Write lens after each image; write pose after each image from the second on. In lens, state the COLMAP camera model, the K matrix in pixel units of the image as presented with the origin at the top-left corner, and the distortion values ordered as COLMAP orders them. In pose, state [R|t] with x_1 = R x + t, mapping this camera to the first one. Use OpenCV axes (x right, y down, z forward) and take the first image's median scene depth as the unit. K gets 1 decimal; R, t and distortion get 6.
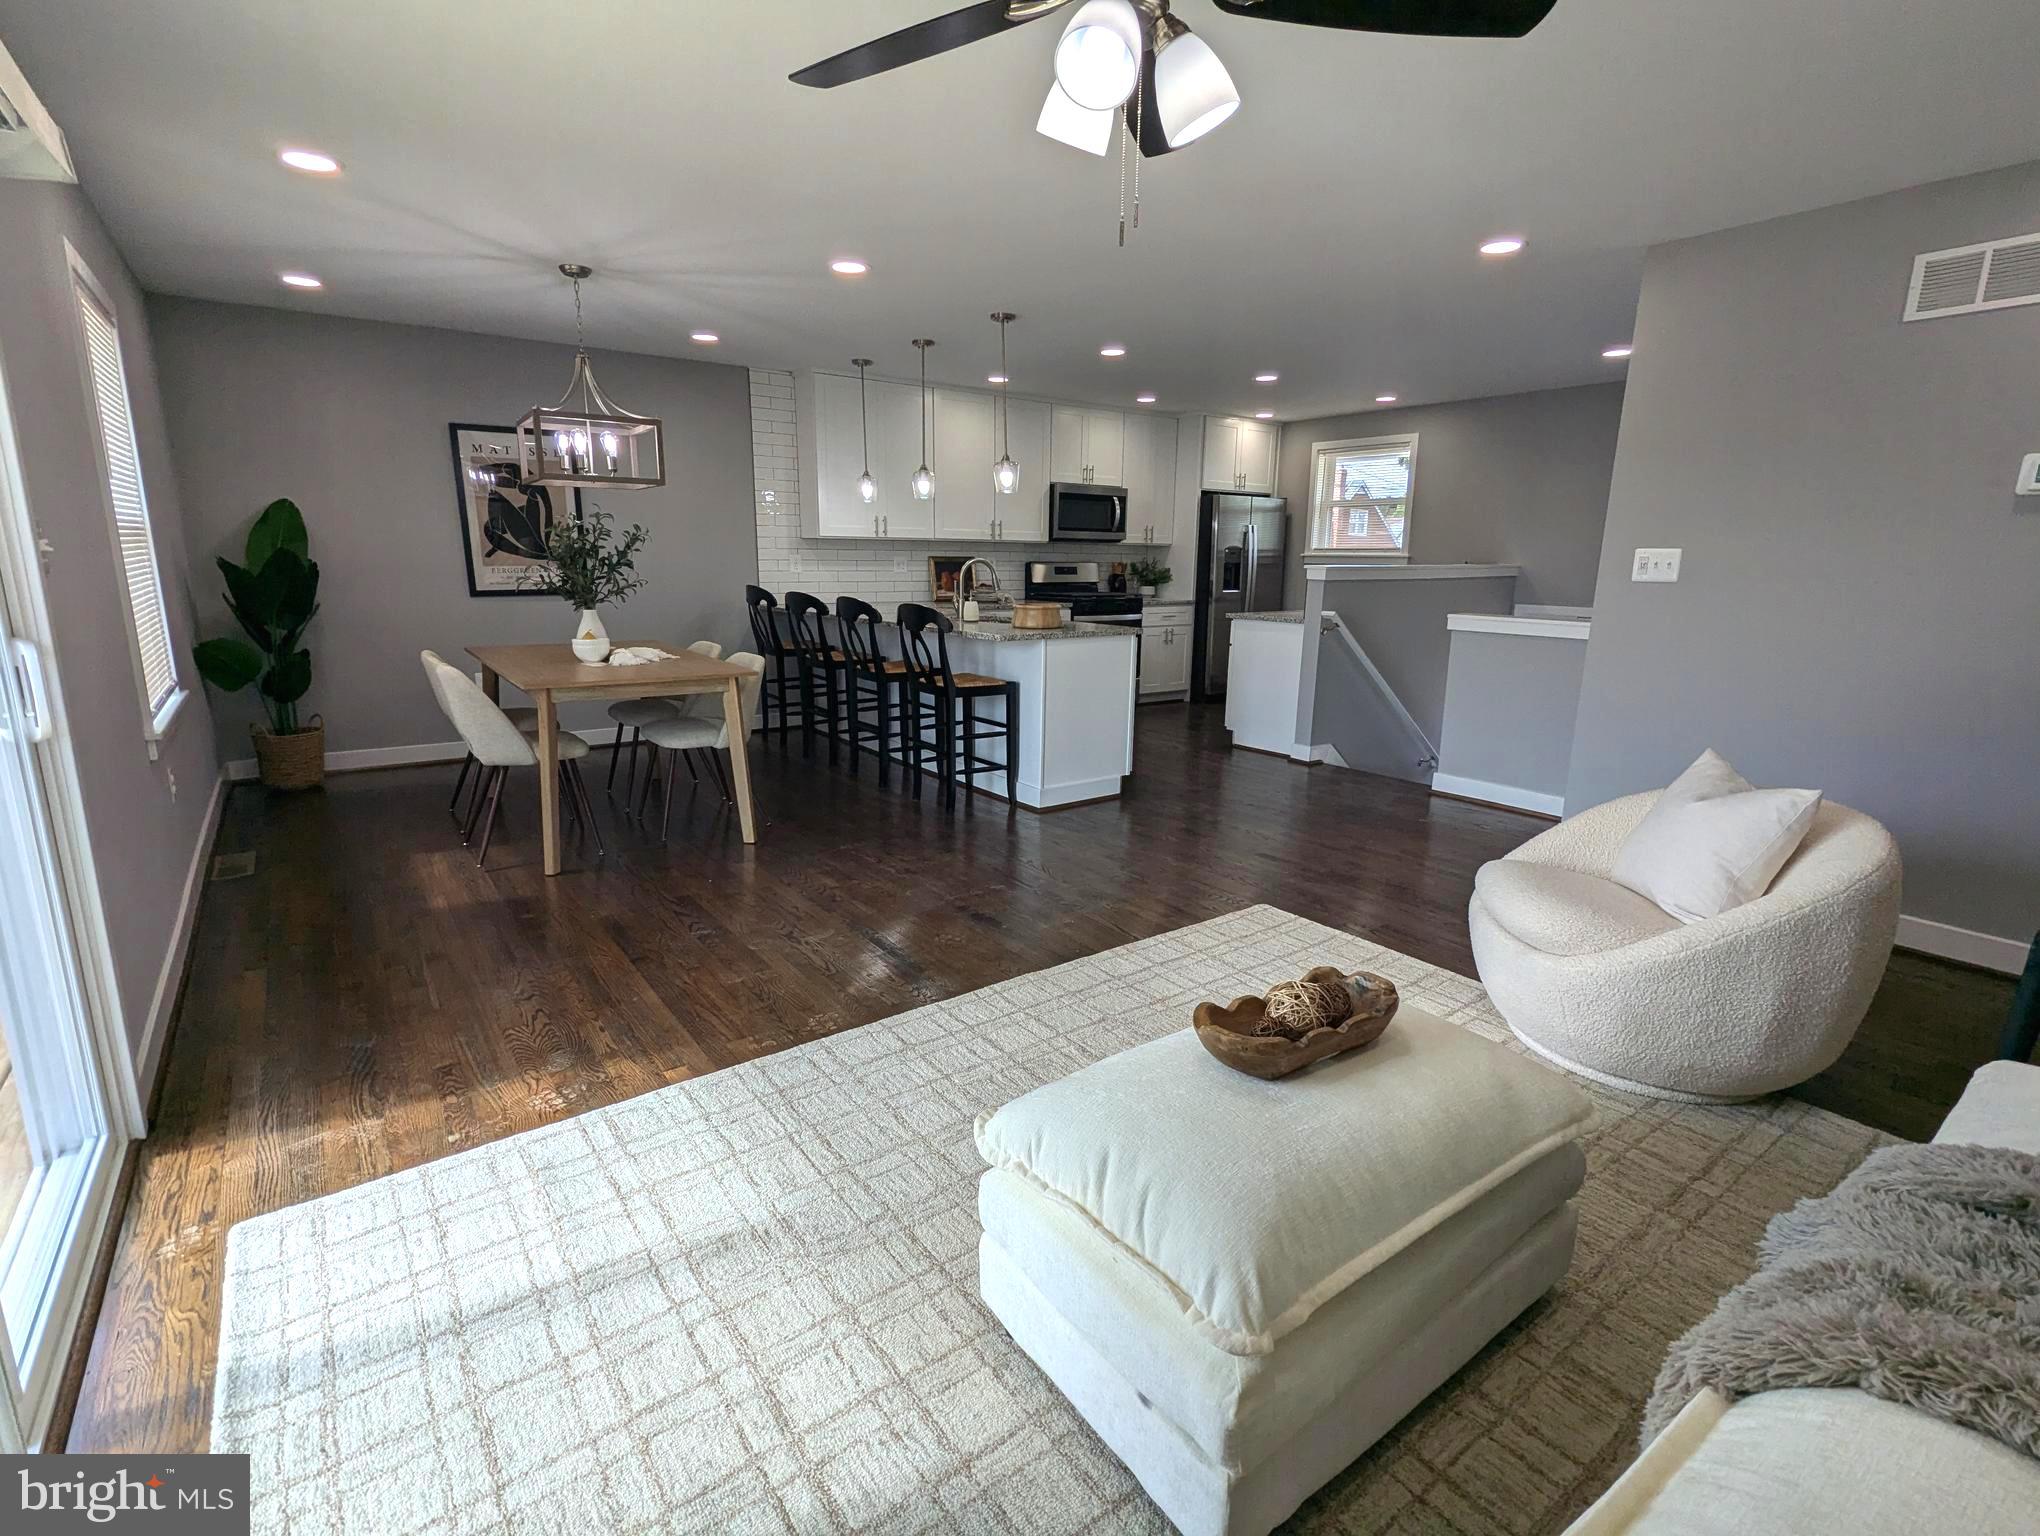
lens RADIAL K [[970.4, 0, 1011.2], [0, 970.4, 768.4], [0, 0, 1]] dist [-0.000495, -0.003005]
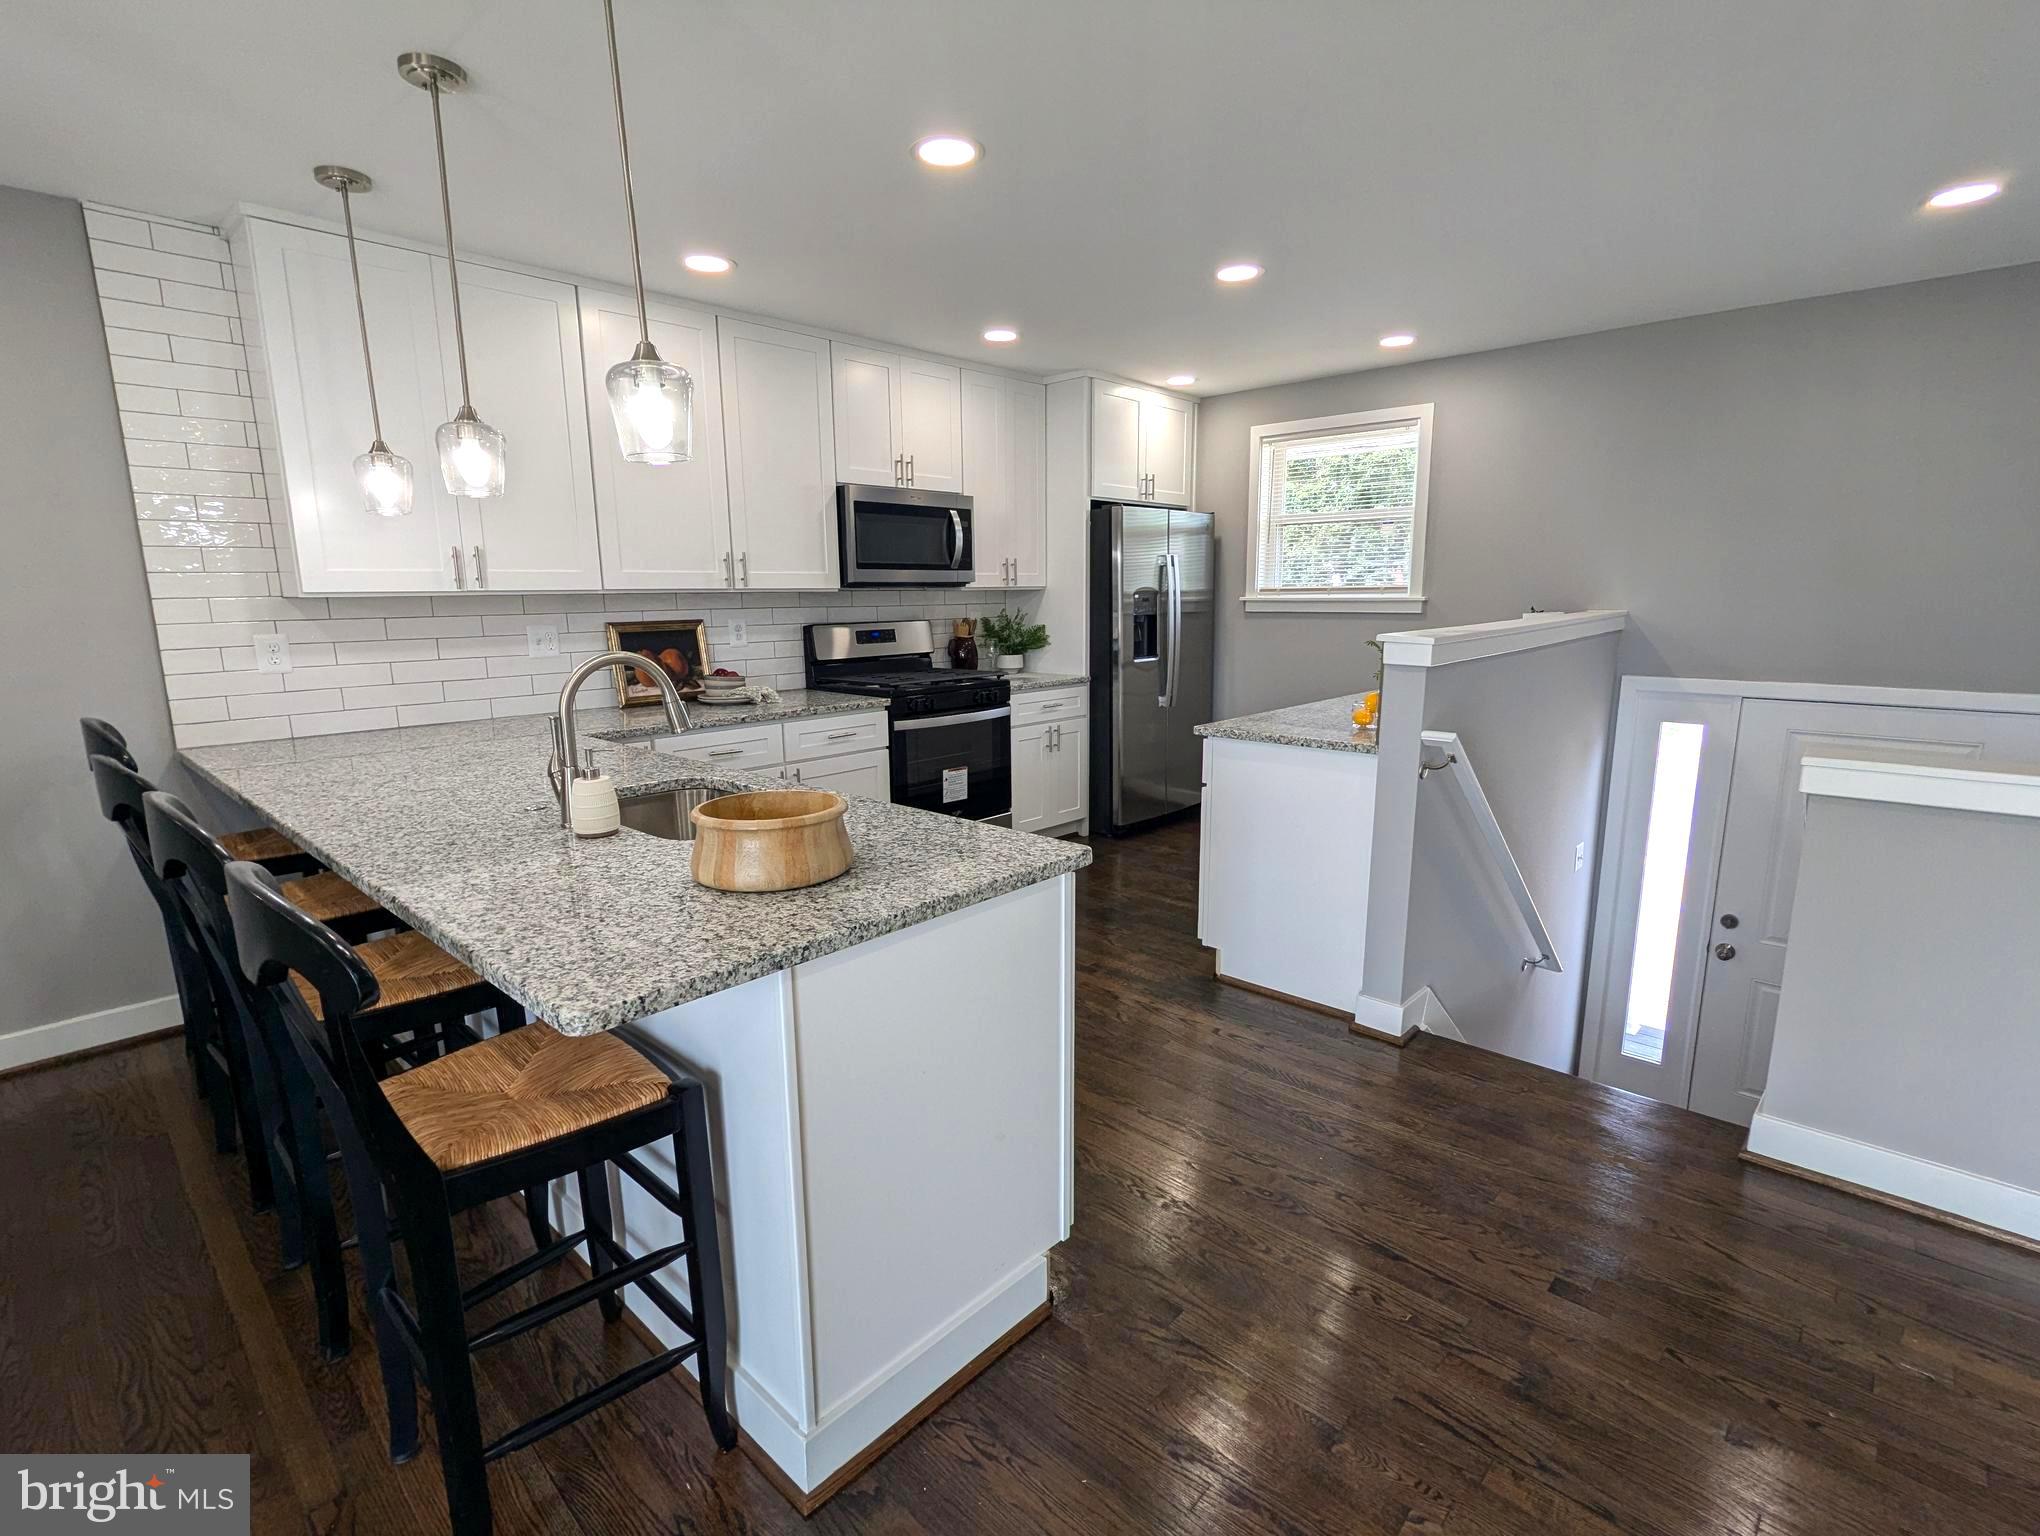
lens RADIAL K [[970.4, 0, 1026.2], [0, 970.4, 774.0], [0, 0, 1]] dist [-0.000495, -0.003005]
pose [[0.980506, -0.057015, 0.188036, 0.030813], [0.062340, 0.997801, -0.022523, -0.102514], [-0.186338, 0.033806, 0.981904, 0.412917]]
